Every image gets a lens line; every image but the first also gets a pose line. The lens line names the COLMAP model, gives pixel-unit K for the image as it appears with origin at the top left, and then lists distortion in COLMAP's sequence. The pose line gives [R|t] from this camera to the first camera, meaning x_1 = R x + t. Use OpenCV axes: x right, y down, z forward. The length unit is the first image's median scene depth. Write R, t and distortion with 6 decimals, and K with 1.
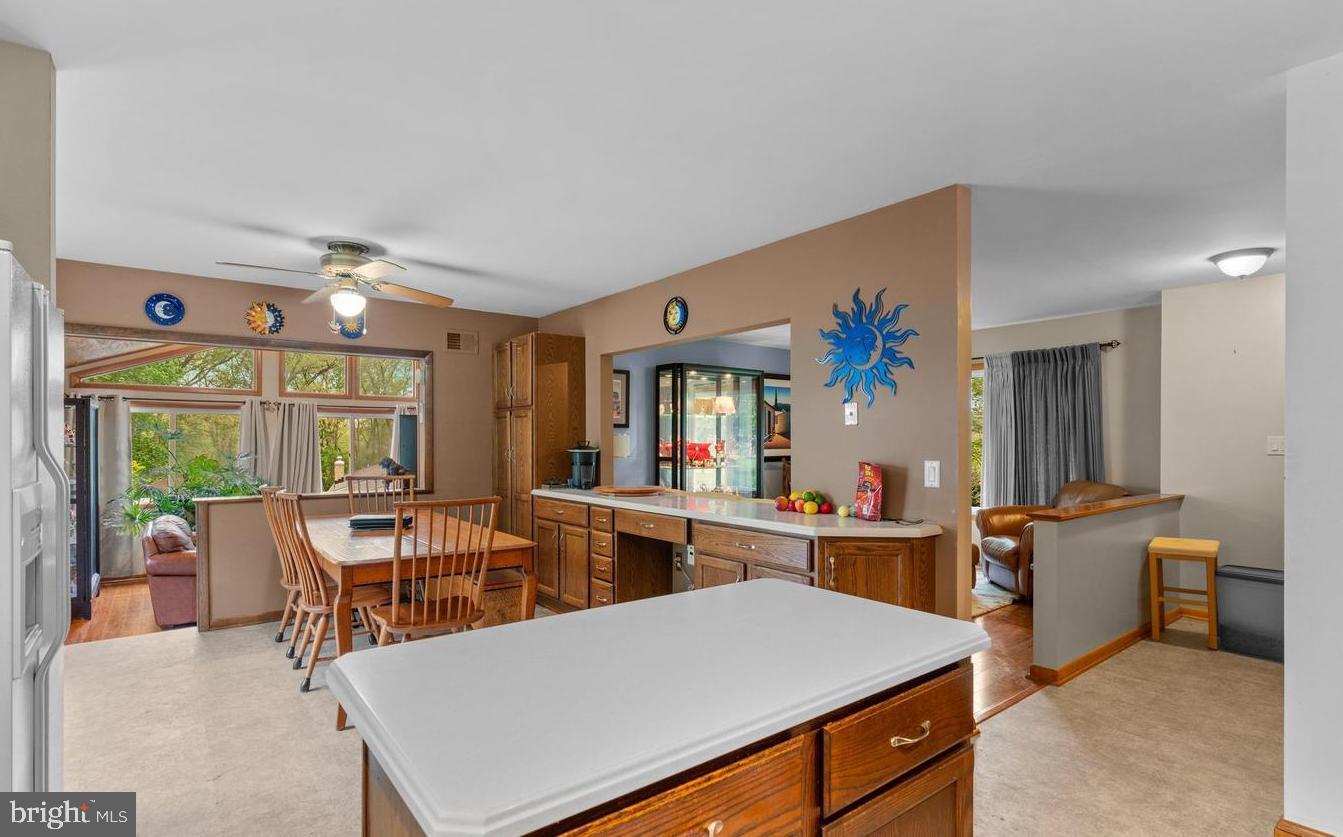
lens RADIAL K [[656.9, 0, 675.2], [0, 656.9, 445.4], [0, 0, 1]] dist [0.000897, 0.000234]
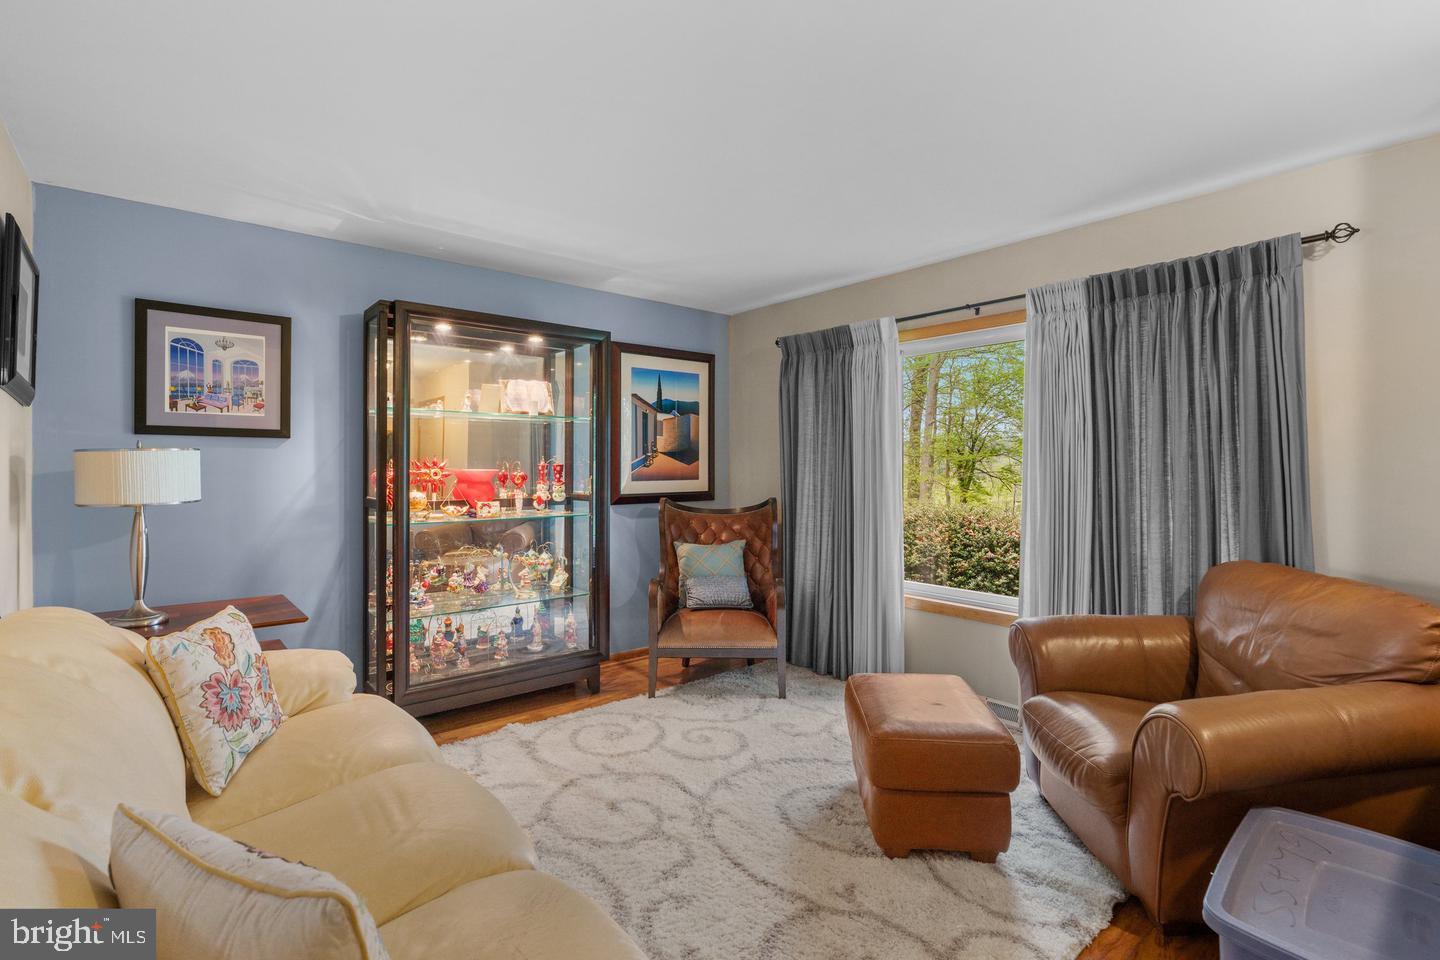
lens RADIAL K [[681.7, 0, 720.0], [0, 681.7, 480.0], [0, 0, 1]] dist [-0.002607, -0.000528]
pose [[0.999219, 0.001059, 0.039490, 0.247616], [-0.001694, 0.999870, 0.016031, -0.005421], [-0.039468, -0.016085, 0.999091, 0.556404]]
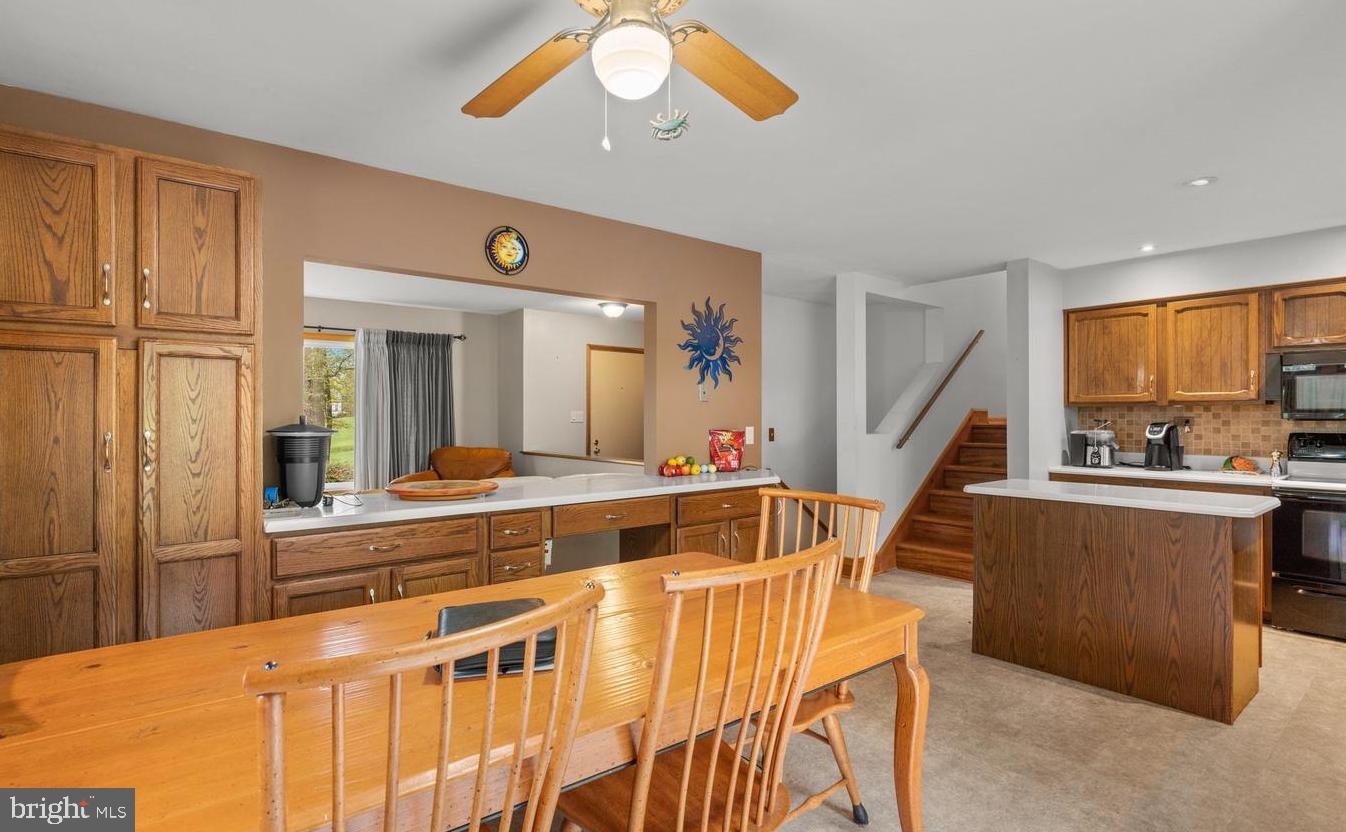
lens RADIAL K [[645.4, 0, 673.0], [0, 645.4, 416.0], [0, 0, 1]] dist [-0.000209, -0.000009]
pose [[-0.003501, -0.000692, 0.999994, -0.541112], [0.008758, 0.999961, 0.000723, -0.002256], [-0.999956, 0.008761, -0.003494, 0.581063]]
